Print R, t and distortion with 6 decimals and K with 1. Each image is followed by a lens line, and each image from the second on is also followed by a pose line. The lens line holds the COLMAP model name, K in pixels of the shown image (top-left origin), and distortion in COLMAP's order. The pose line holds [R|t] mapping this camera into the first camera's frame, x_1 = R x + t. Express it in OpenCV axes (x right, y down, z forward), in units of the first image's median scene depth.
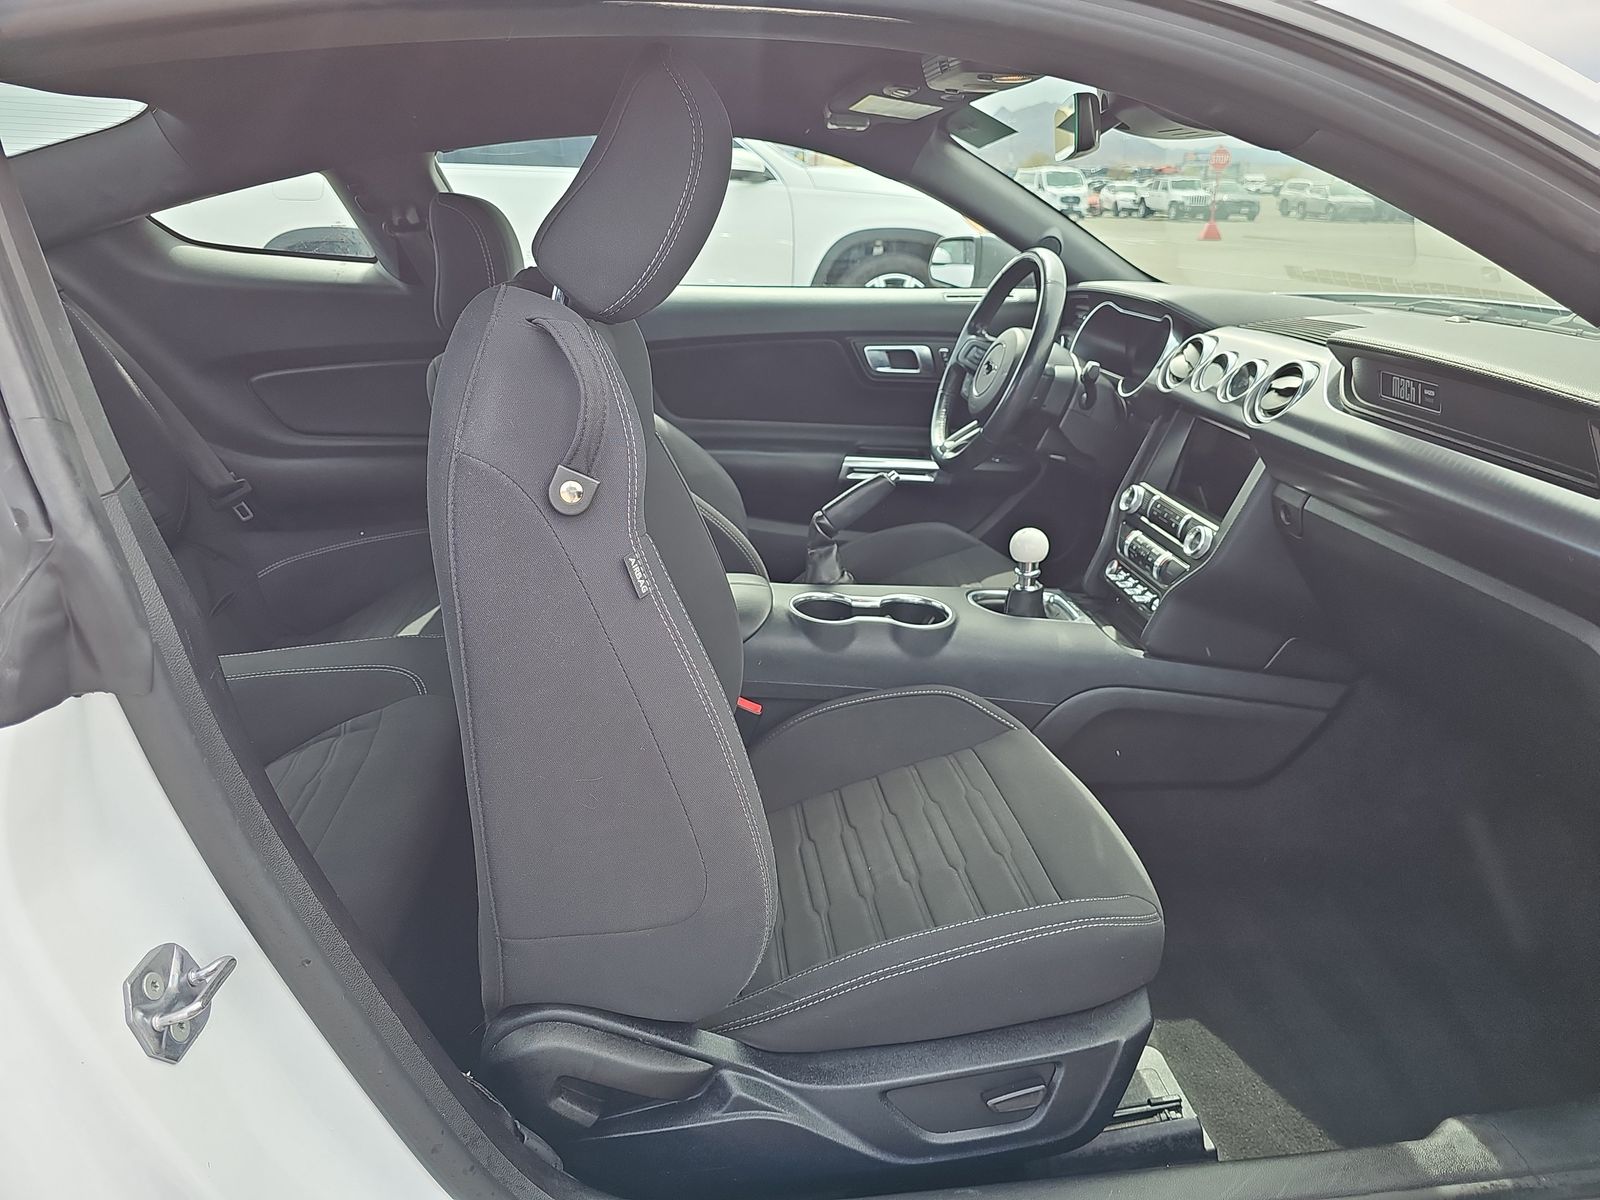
lens RADIAL K [[1055.5, 0, 800.0], [0, 1055.5, 600.0], [0, 0, 1]] dist [-0.002385, -0.003513]
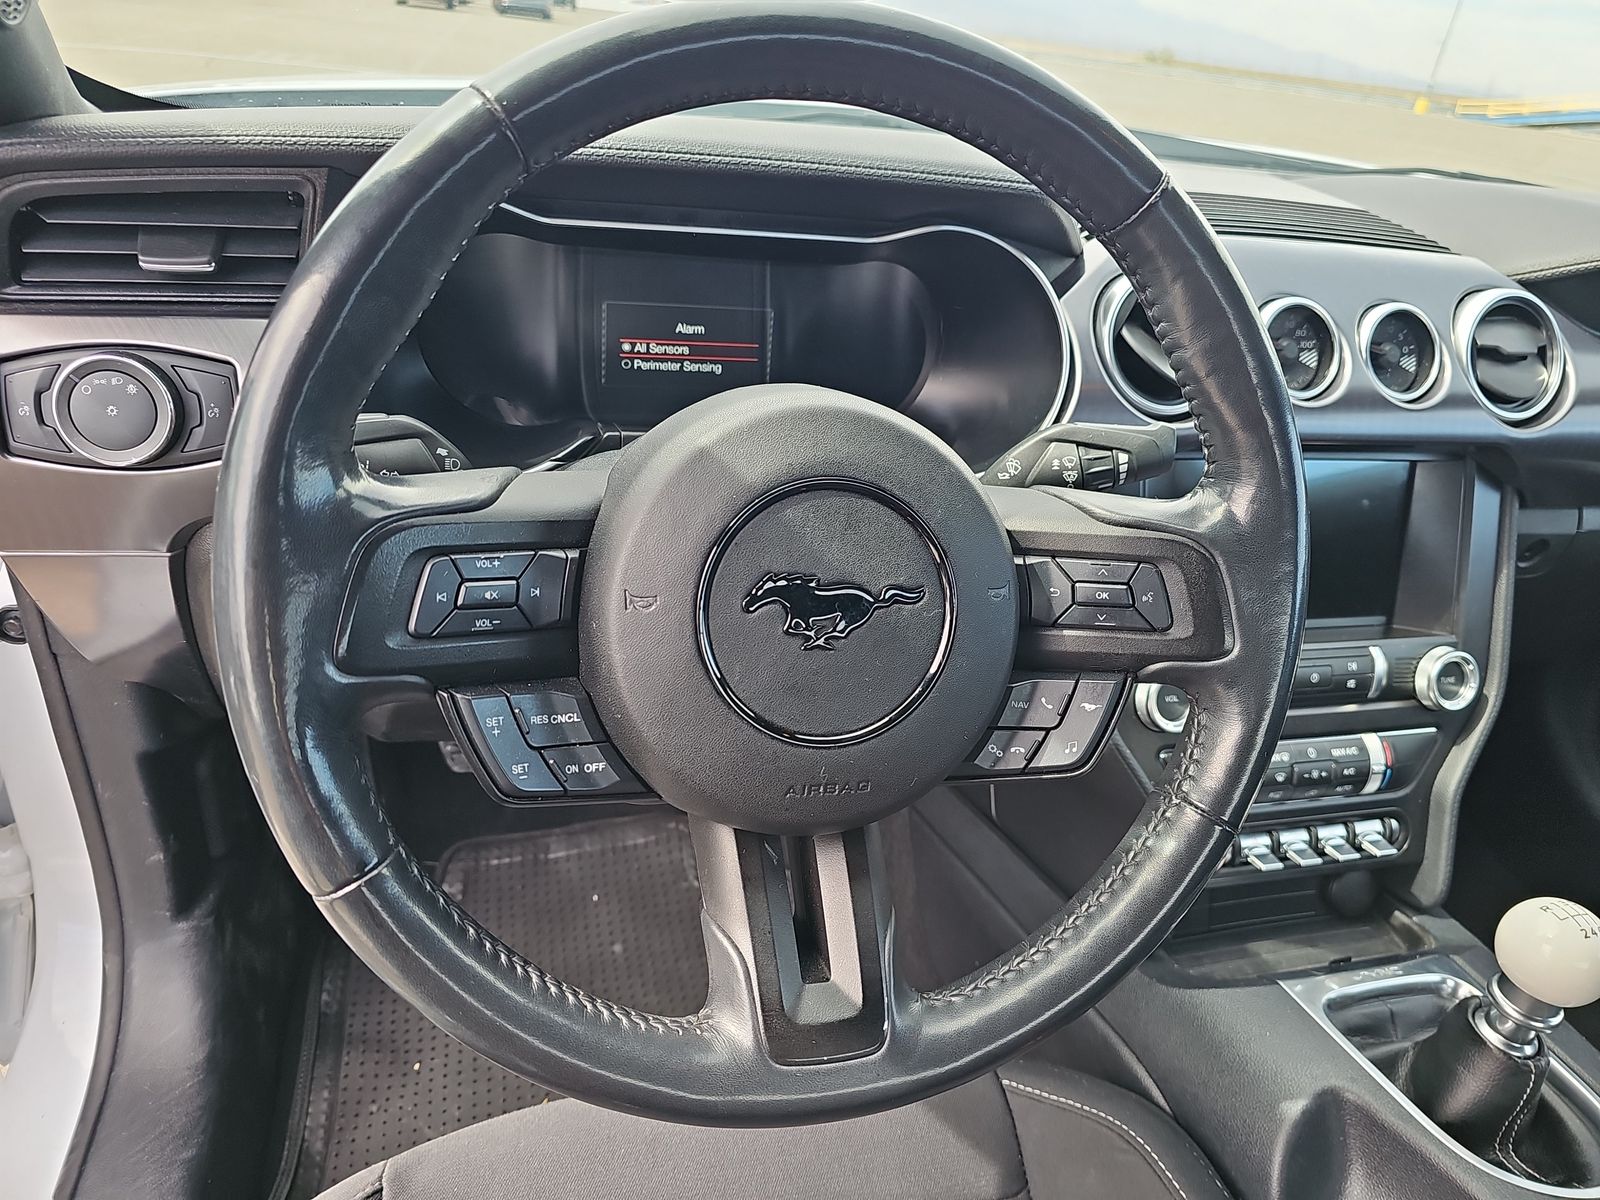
lens RADIAL K [[1055.5, 0, 800.0], [0, 1055.5, 600.0], [0, 0, 1]] dist [-0.002385, -0.003513]
pose [[-0.170685, -0.587349, 0.791130, 0.054302], [0.206097, 0.763871, 0.611576, -0.494692], [-0.963530, 0.267436, -0.009330, 1.386847]]
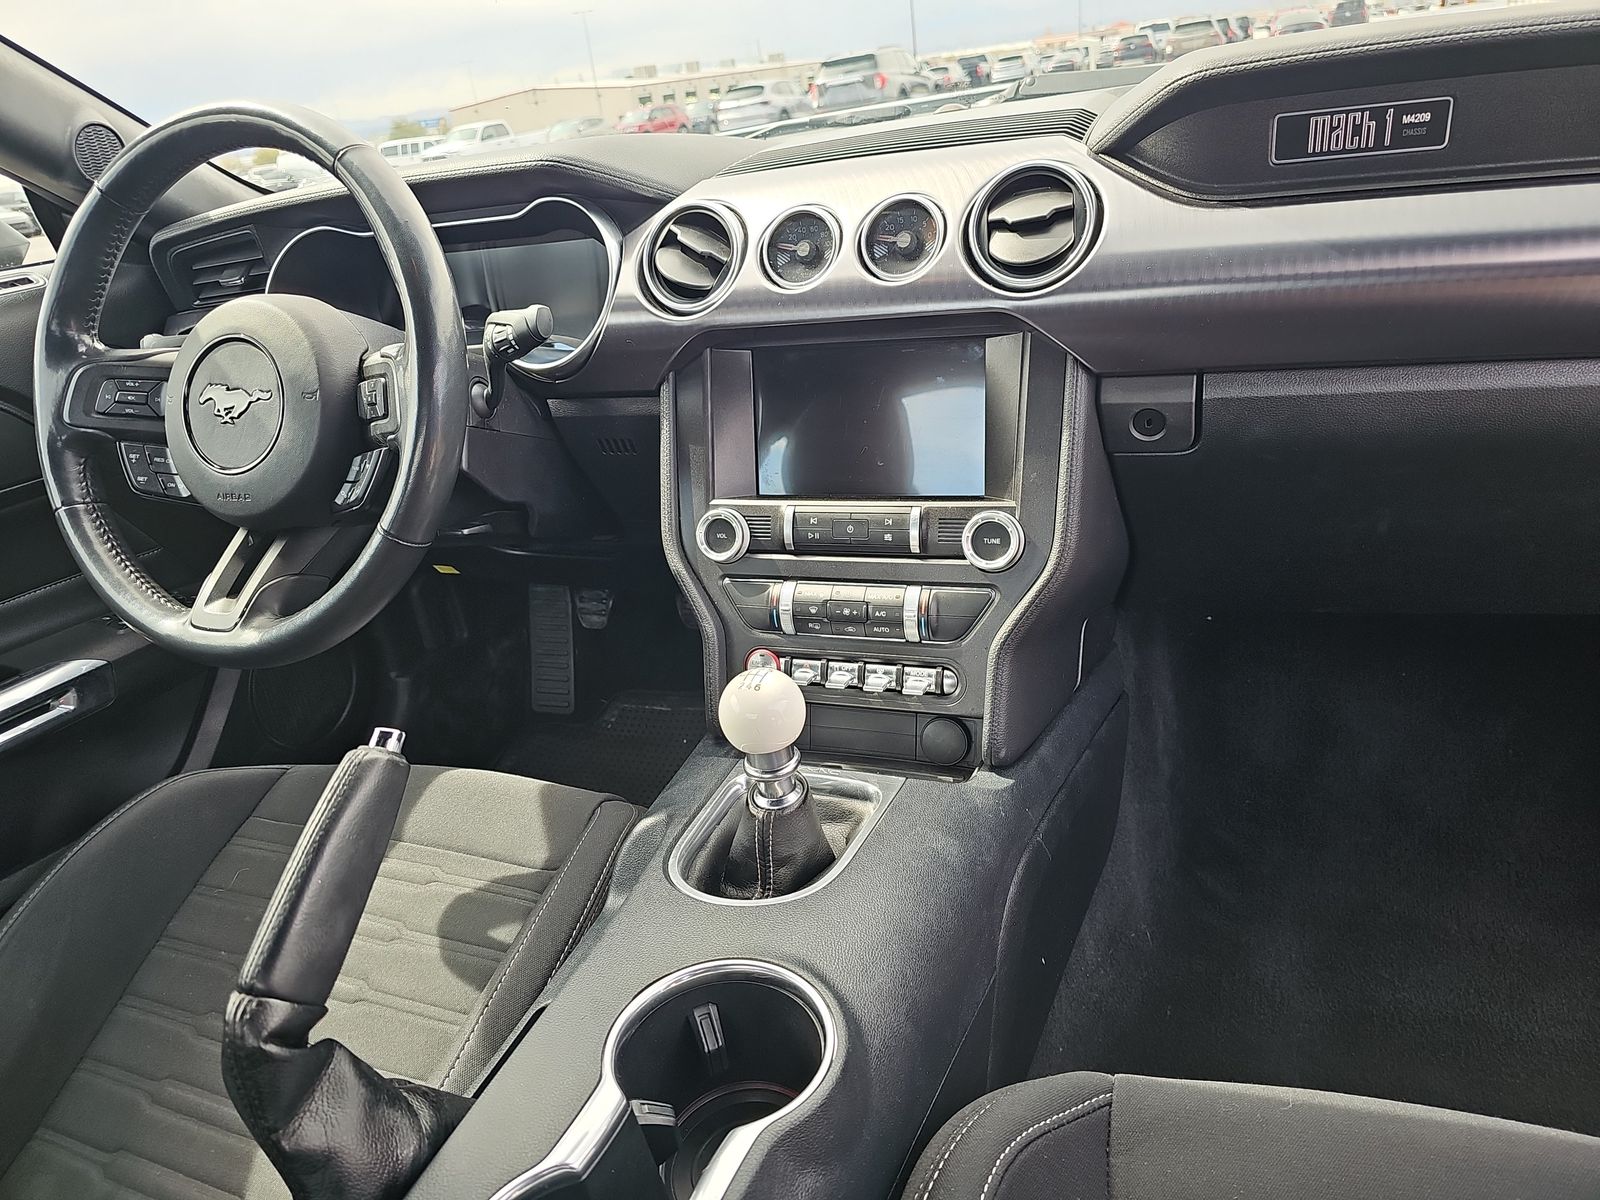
lens RADIAL K [[1055.5, 0, 800.0], [0, 1055.5, 600.0], [0, 0, 1]] dist [-0.002385, -0.003513]
pose [[0.407441, -0.554432, 0.725670, -0.074929], [0.473520, 0.807714, 0.351249, -0.285994], [-0.780878, 0.200506, 0.591631, 0.814567]]
